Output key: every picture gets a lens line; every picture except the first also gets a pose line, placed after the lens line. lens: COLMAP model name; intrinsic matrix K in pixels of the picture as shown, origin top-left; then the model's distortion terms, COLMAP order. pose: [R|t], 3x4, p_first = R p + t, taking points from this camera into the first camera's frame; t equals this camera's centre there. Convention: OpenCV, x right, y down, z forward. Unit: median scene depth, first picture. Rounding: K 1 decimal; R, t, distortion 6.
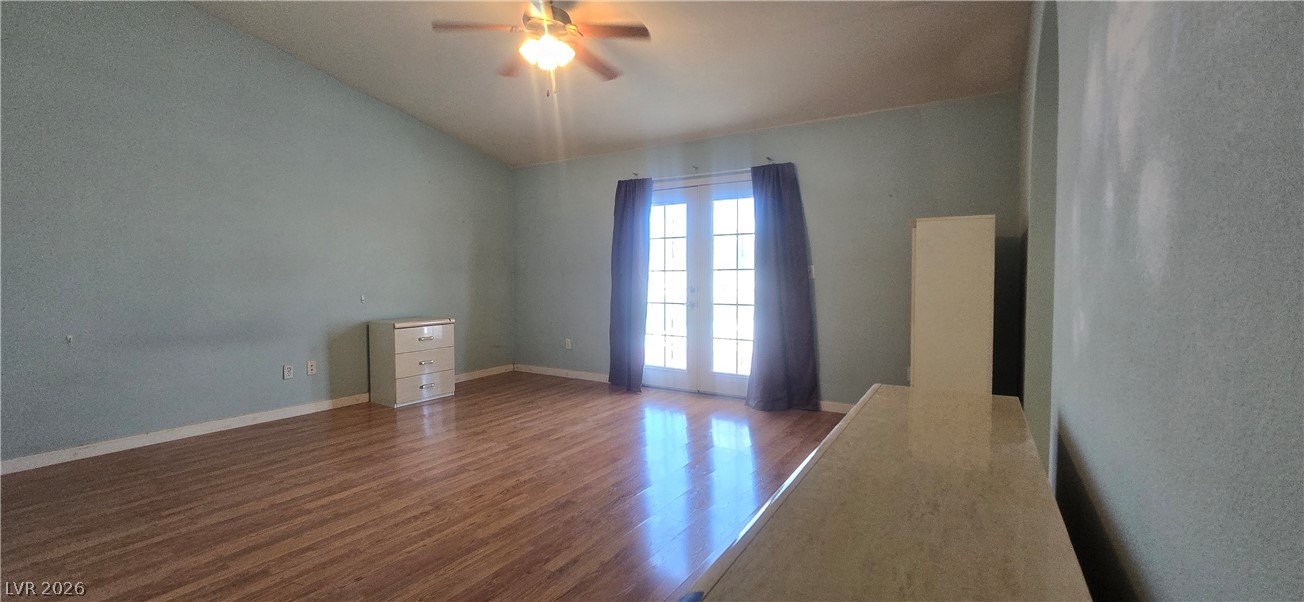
lens RADIAL K [[533.5, 0, 648.4], [0, 533.5, 295.9], [0, 0, 1]] dist [-0.000713, -0.000459]
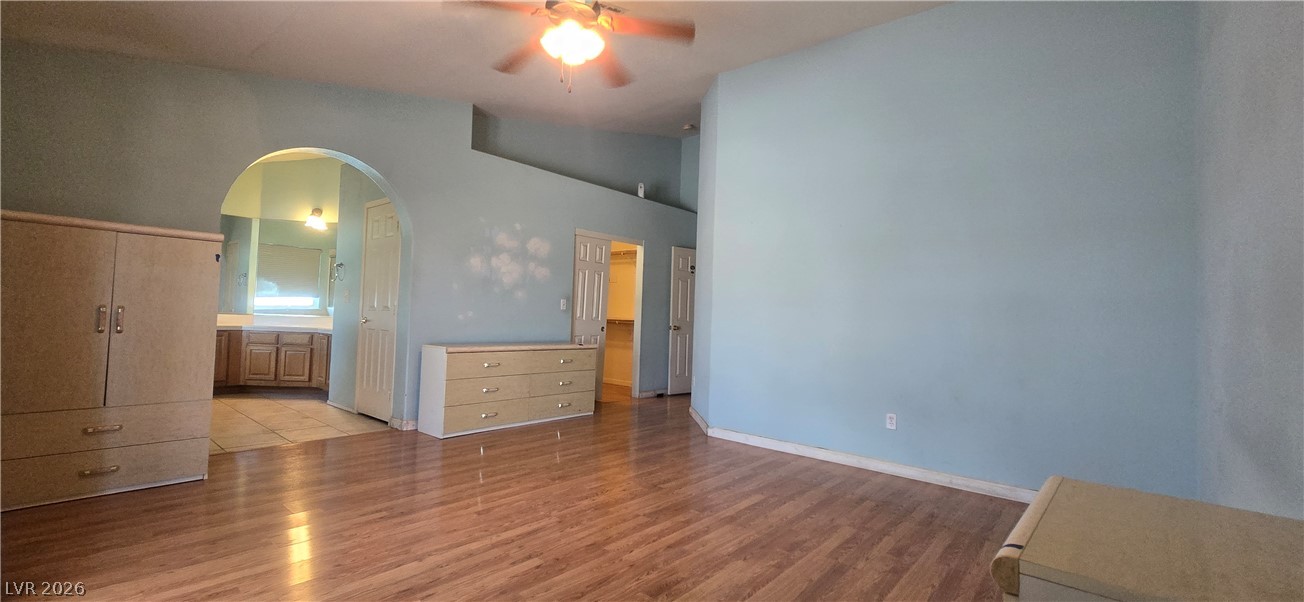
lens RADIAL K [[533.5, 0, 648.4], [0, 533.5, 295.9], [0, 0, 1]] dist [-0.000713, -0.000459]
pose [[-0.988679, -0.029186, 0.147181, -0.449519], [-0.030381, 0.999521, -0.005880, -0.040118], [-0.146939, -0.010285, -0.989092, 1.838681]]
